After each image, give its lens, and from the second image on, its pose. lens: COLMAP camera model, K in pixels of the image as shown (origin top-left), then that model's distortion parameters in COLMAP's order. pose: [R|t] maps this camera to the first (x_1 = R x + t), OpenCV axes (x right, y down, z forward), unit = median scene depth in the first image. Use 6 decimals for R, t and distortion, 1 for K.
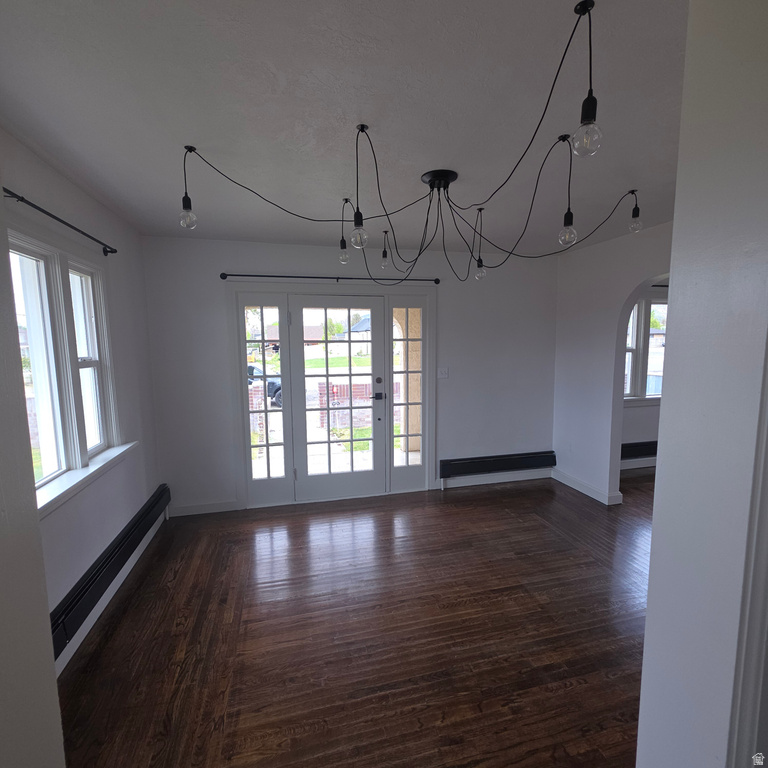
lens RADIAL K [[410.9, 0, 388.2], [0, 410.9, 382.8], [0, 0, 1]] dist [0.002275, 0.000596]
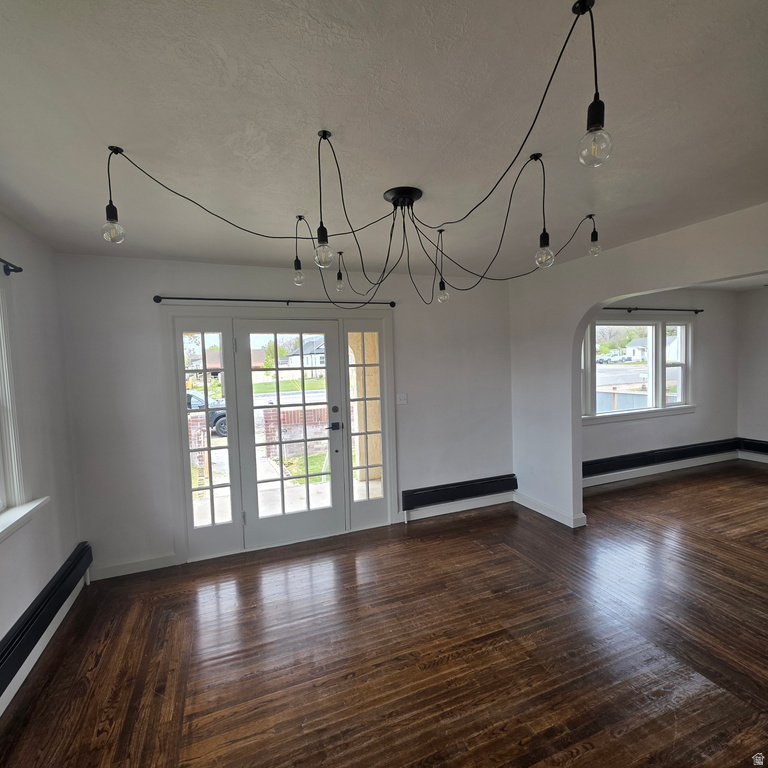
lens RADIAL K [[410.9, 0, 388.2], [0, 410.9, 382.8], [0, 0, 1]] dist [0.002275, 0.000596]
pose [[0.990854, -0.027469, 0.132116, -0.036000], [0.034437, 0.998118, -0.050742, -0.020817], [-0.130474, 0.054828, 0.989935, 0.080298]]
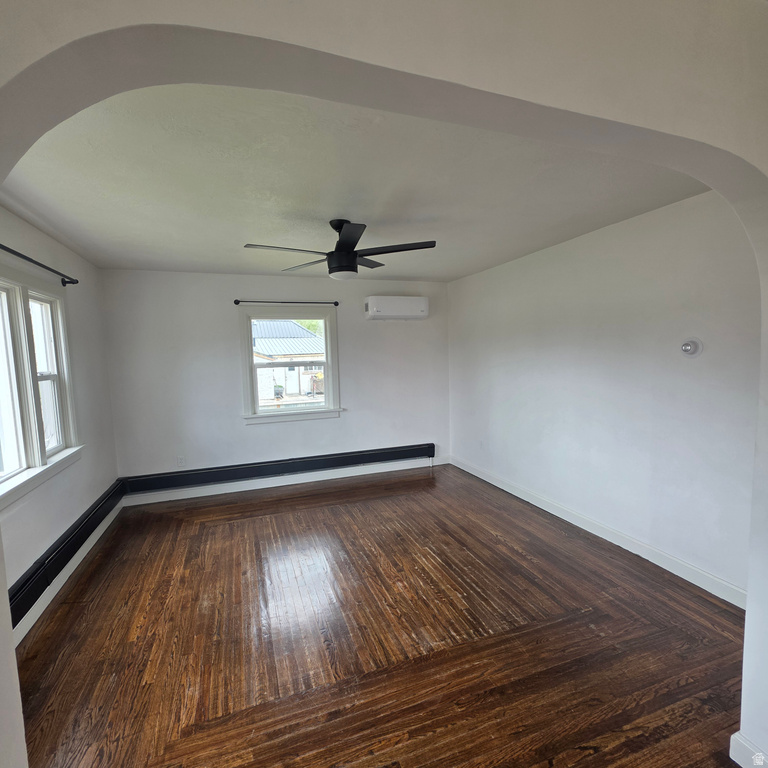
lens RADIAL K [[410.9, 0, 388.2], [0, 410.9, 382.8], [0, 0, 1]] dist [0.002275, 0.000596]
pose [[-0.095202, -0.074965, 0.992631, 0.456676], [0.134103, 0.987105, 0.087410, -0.115867], [-0.986384, 0.141437, -0.083921, 1.029079]]
